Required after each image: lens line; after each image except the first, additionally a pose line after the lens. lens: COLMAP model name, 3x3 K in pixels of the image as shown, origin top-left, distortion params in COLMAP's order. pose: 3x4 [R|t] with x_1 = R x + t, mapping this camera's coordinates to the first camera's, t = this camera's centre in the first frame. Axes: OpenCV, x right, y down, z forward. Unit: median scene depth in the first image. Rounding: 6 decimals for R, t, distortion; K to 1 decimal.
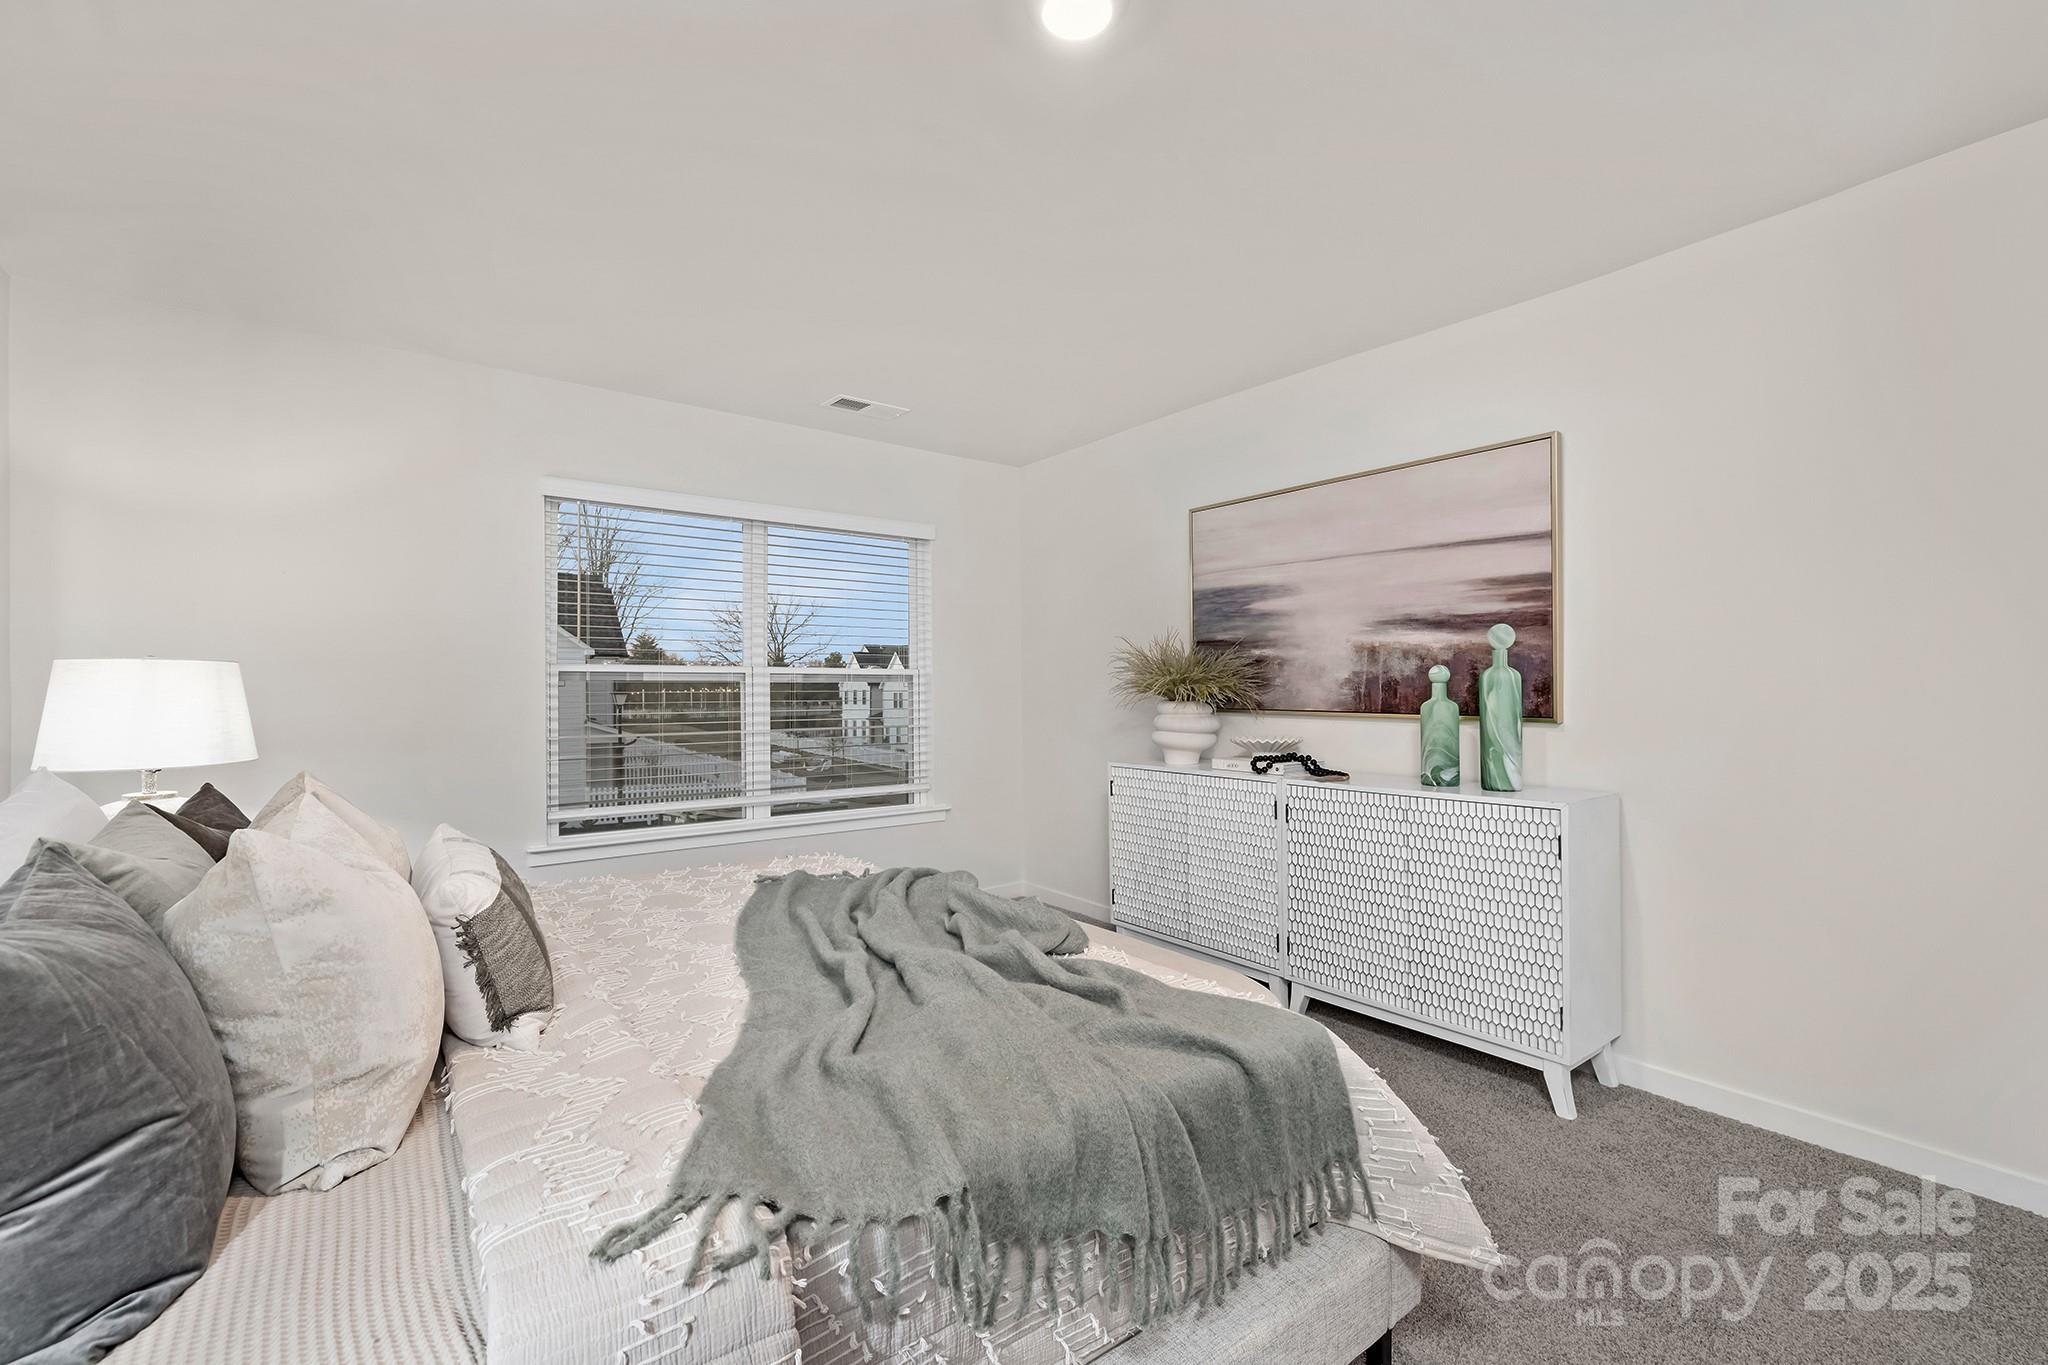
lens RADIAL K [[876.3, 0, 1028.0], [0, 876.3, 681.3], [0, 0, 1]] dist [0.005138, 0.001168]
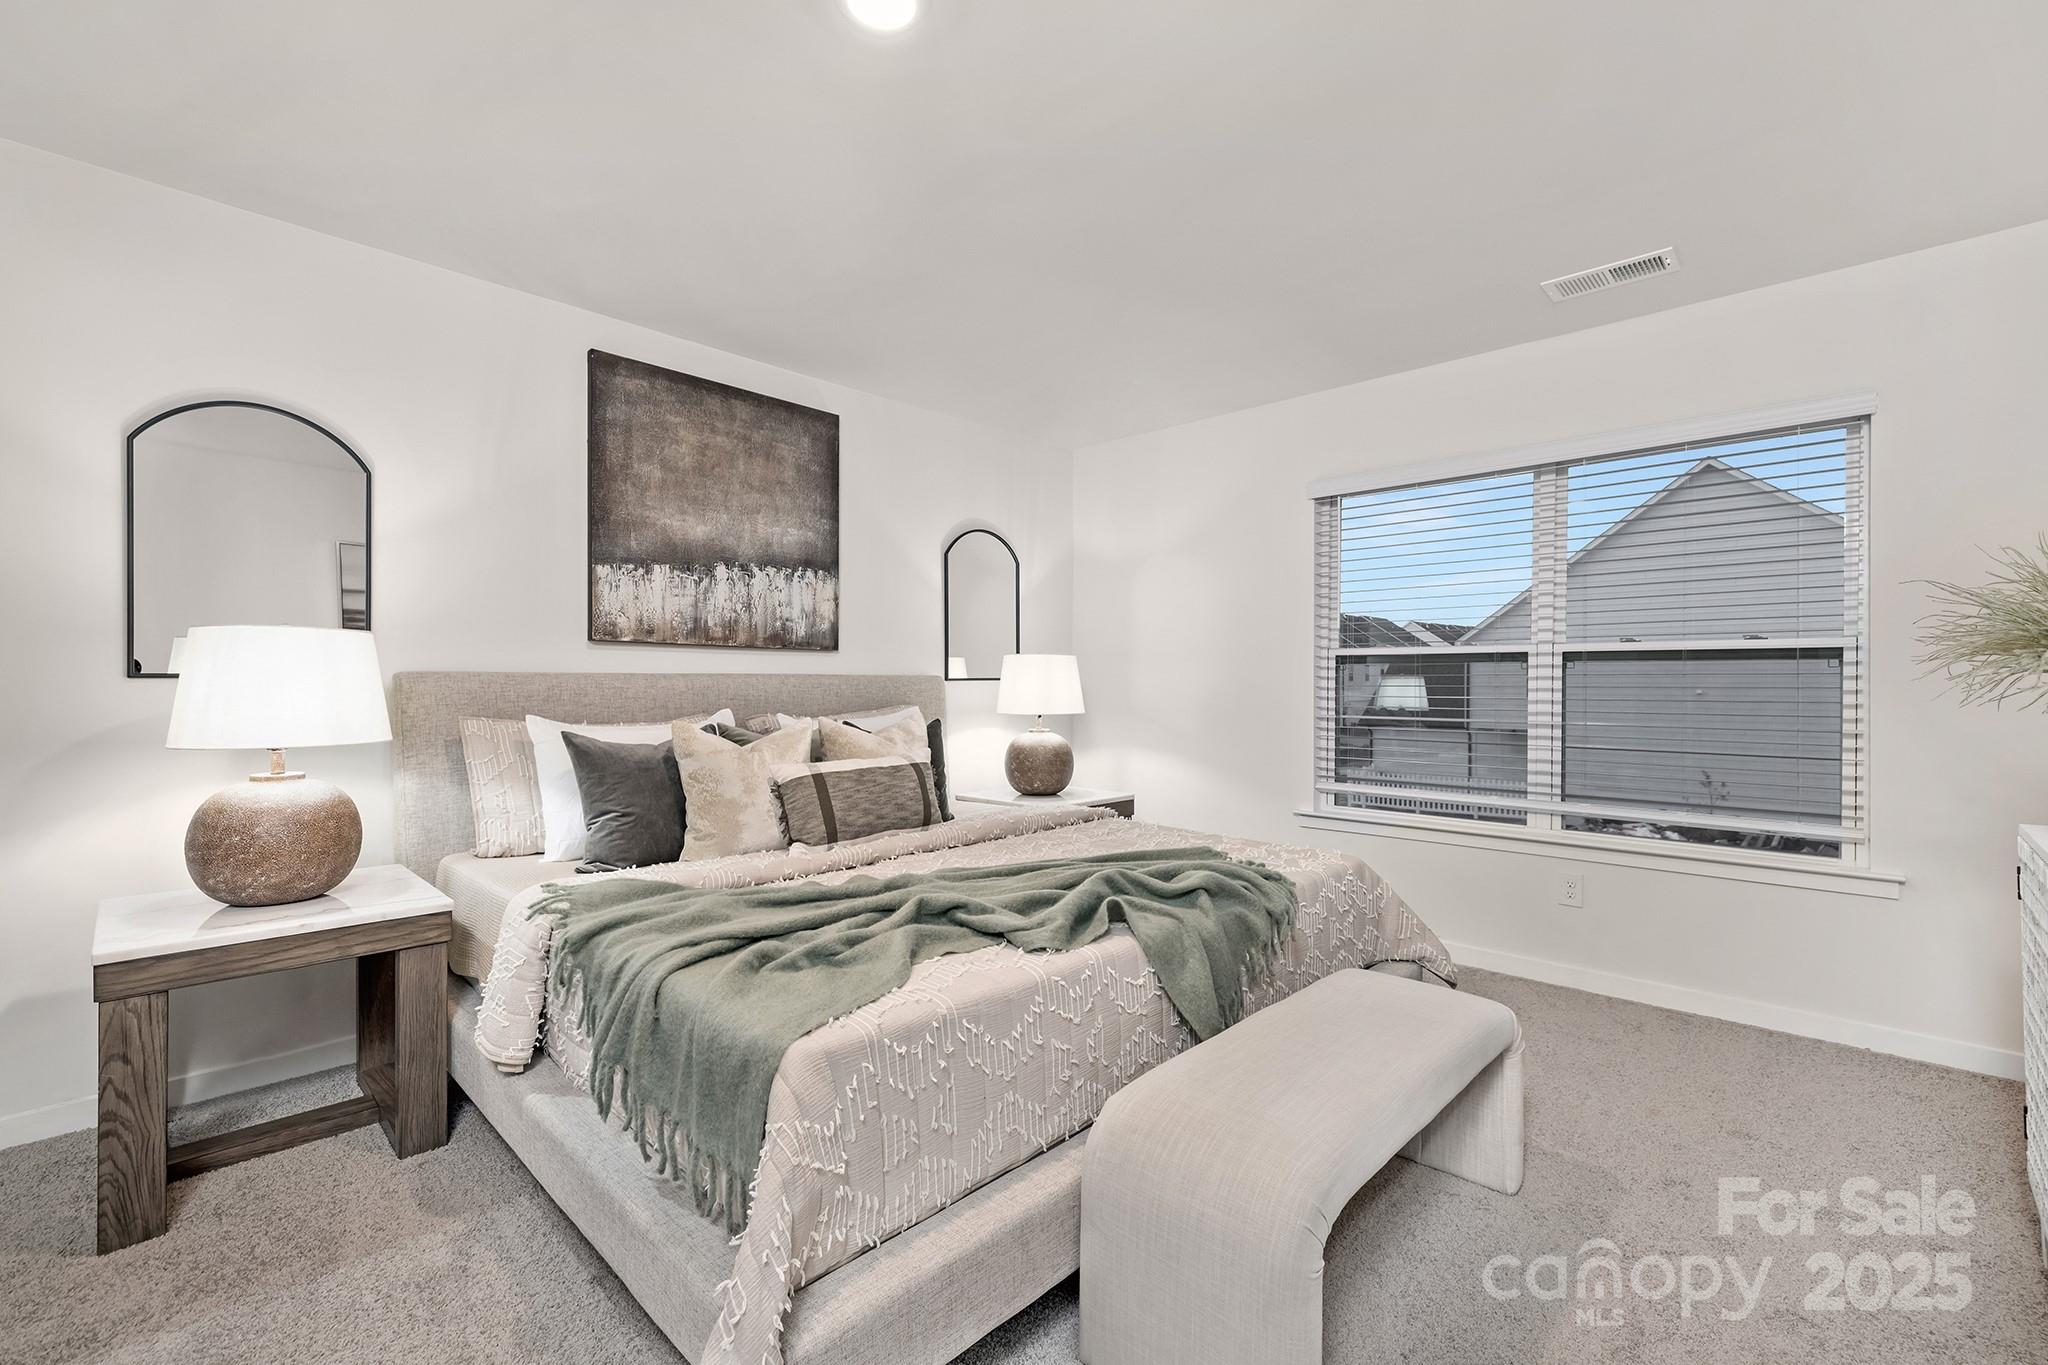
lens RADIAL K [[876.3, 0, 1014.8], [0, 876.3, 687.6], [0, 0, 1]] dist [0.005138, 0.001168]
pose [[0.147907, 0.011331, -0.988936, 0.428939], [0.006498, 0.999902, 0.012429, 0.011217], [0.988980, -0.008265, 0.147819, 0.387140]]
